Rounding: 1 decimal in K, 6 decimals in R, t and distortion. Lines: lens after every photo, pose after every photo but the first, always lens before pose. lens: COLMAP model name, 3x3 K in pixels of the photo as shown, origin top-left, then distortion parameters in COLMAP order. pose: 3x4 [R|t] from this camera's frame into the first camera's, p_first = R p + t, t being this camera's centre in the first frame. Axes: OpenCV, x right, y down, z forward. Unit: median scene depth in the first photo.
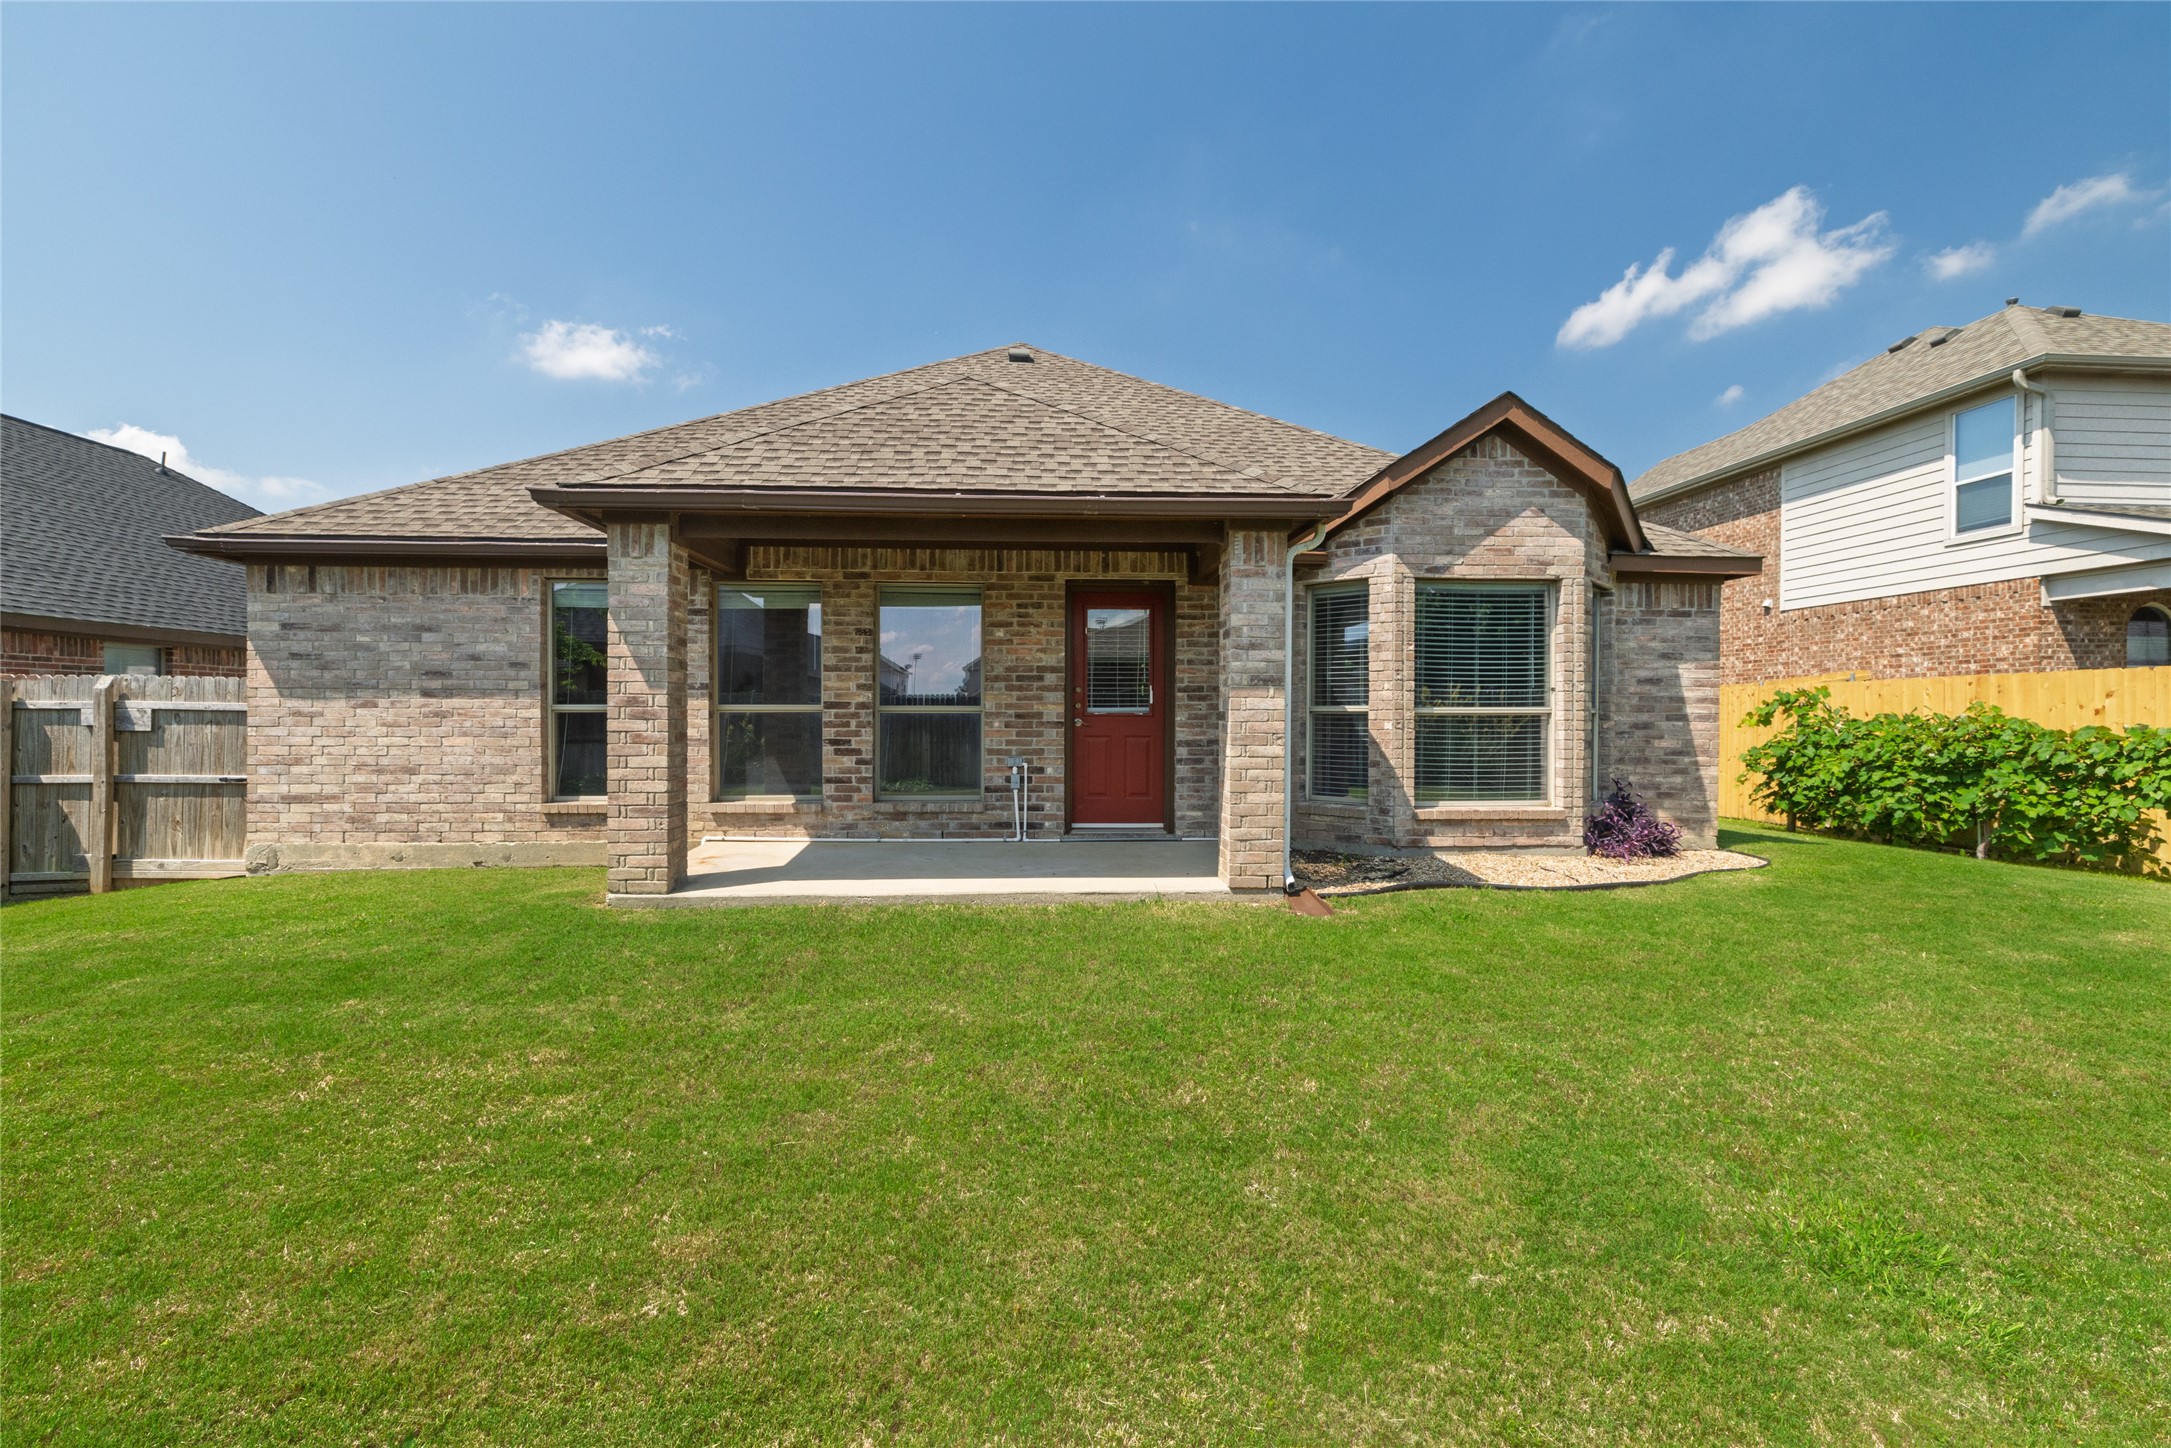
lens RADIAL K [[944.2, 0, 1086.9], [0, 944.2, 723.8], [0, 0, 1]] dist [-0.002855, 0.002658]
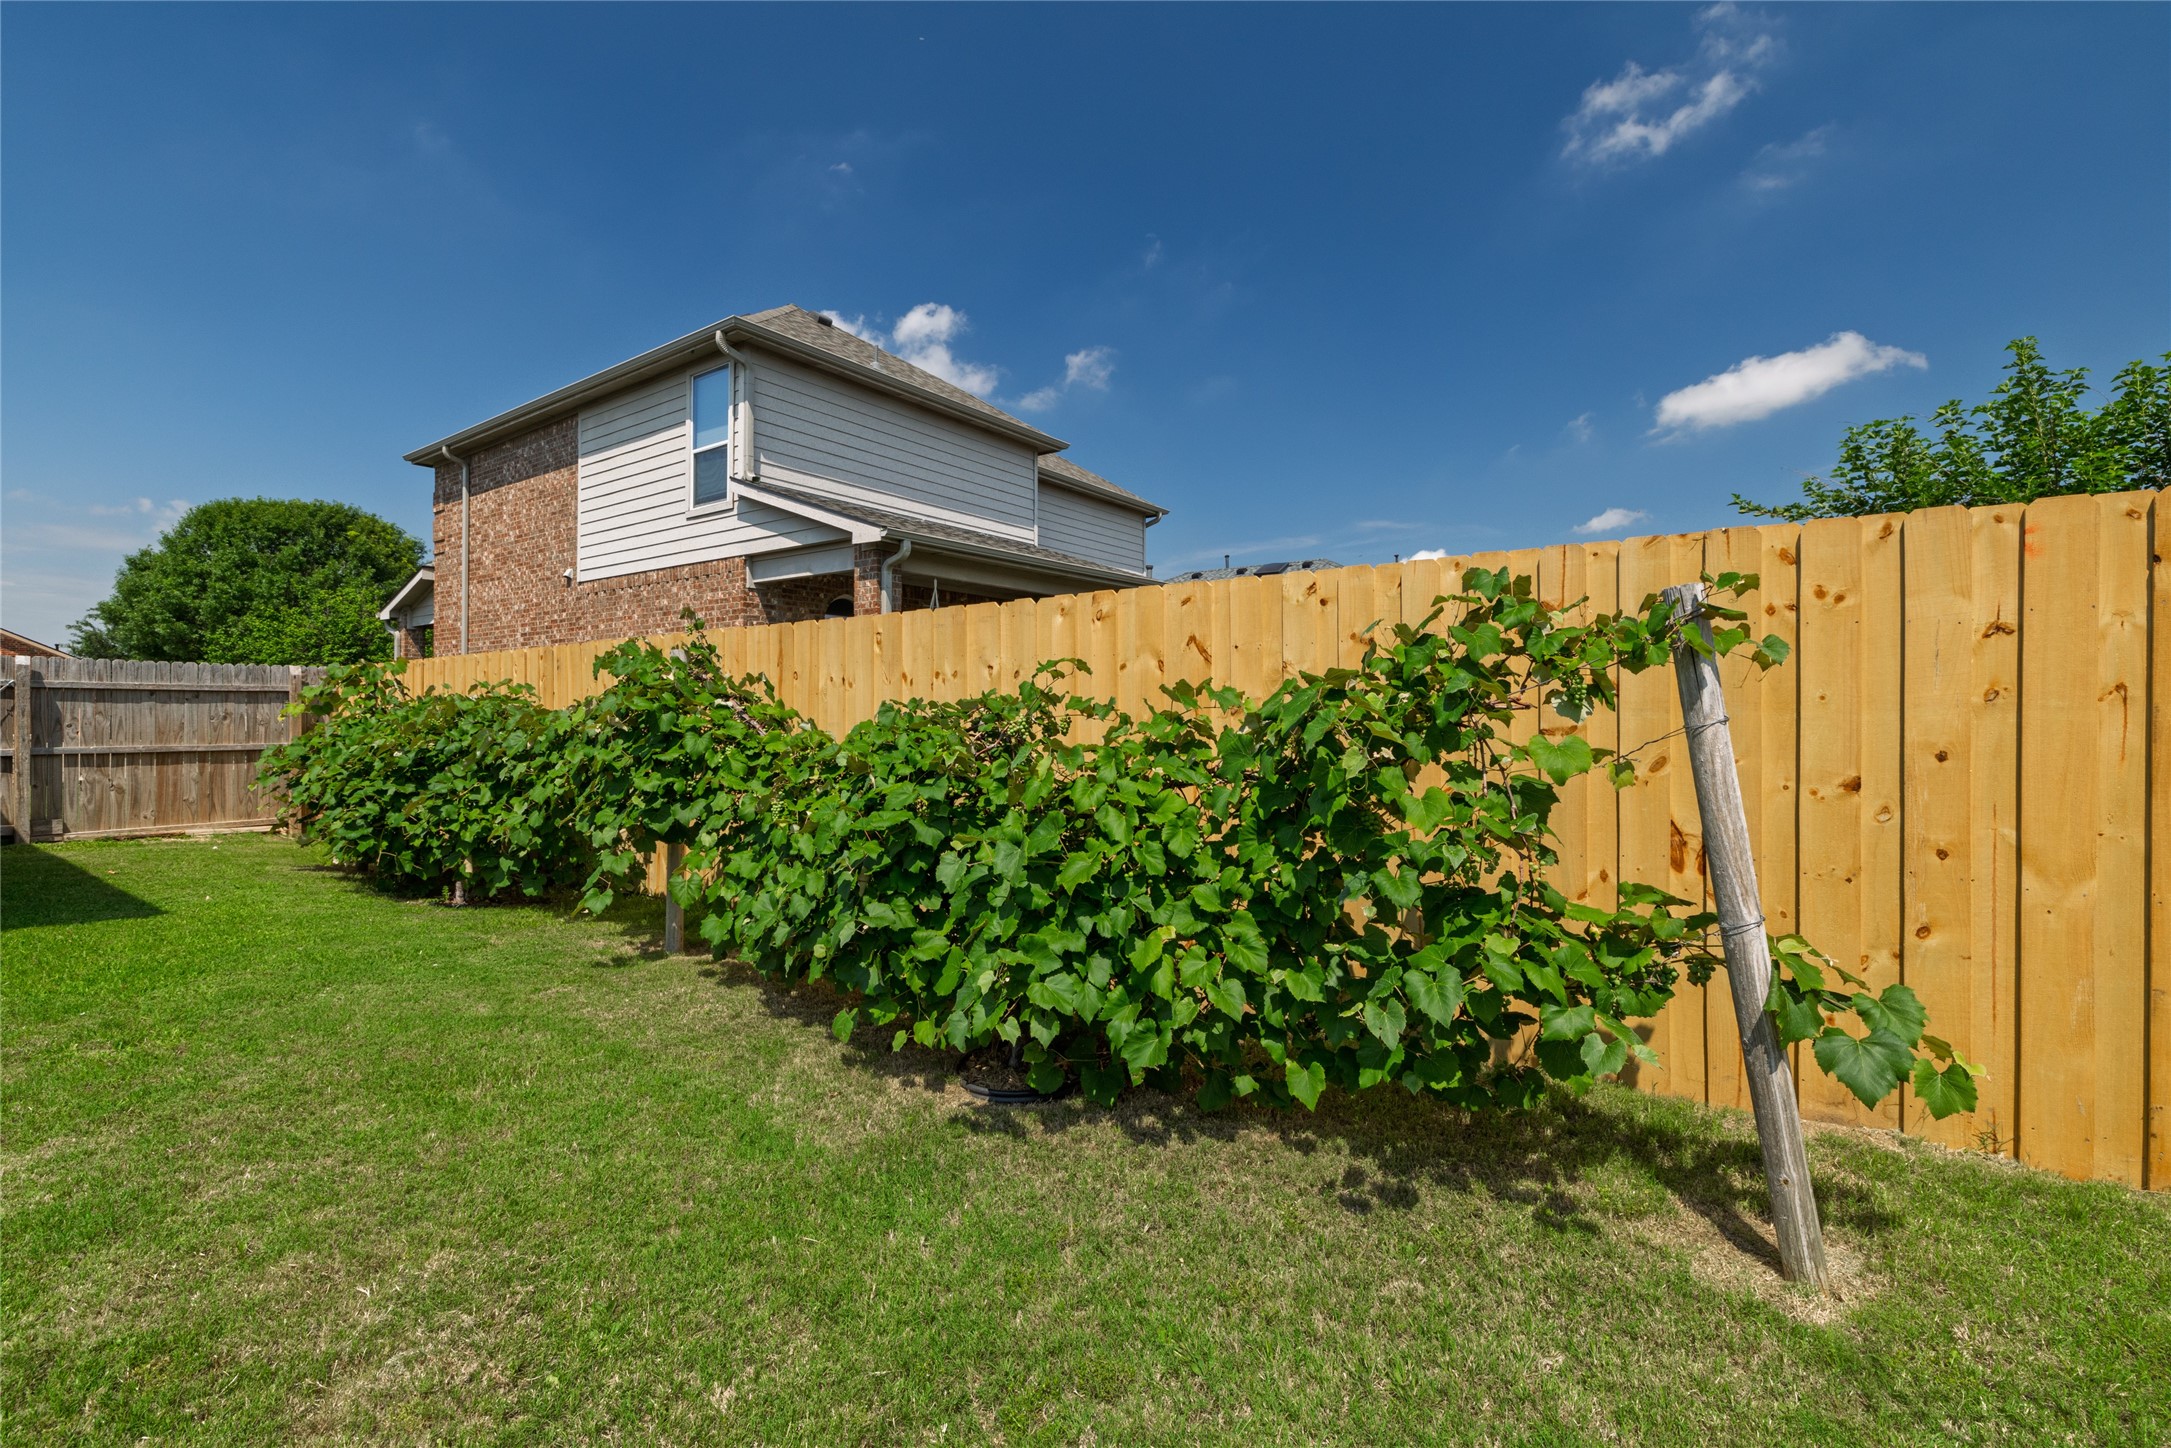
lens RADIAL K [[944.2, 0, 1071.1], [0, 944.2, 707.6], [0, 0, 1]] dist [-0.002855, 0.002658]
pose [[0.649352, 0.001305, 0.760487, 0.810820], [0.006279, 0.999955, -0.007077, 0.008367], [-0.760462, 0.009371, 0.649315, 0.217470]]
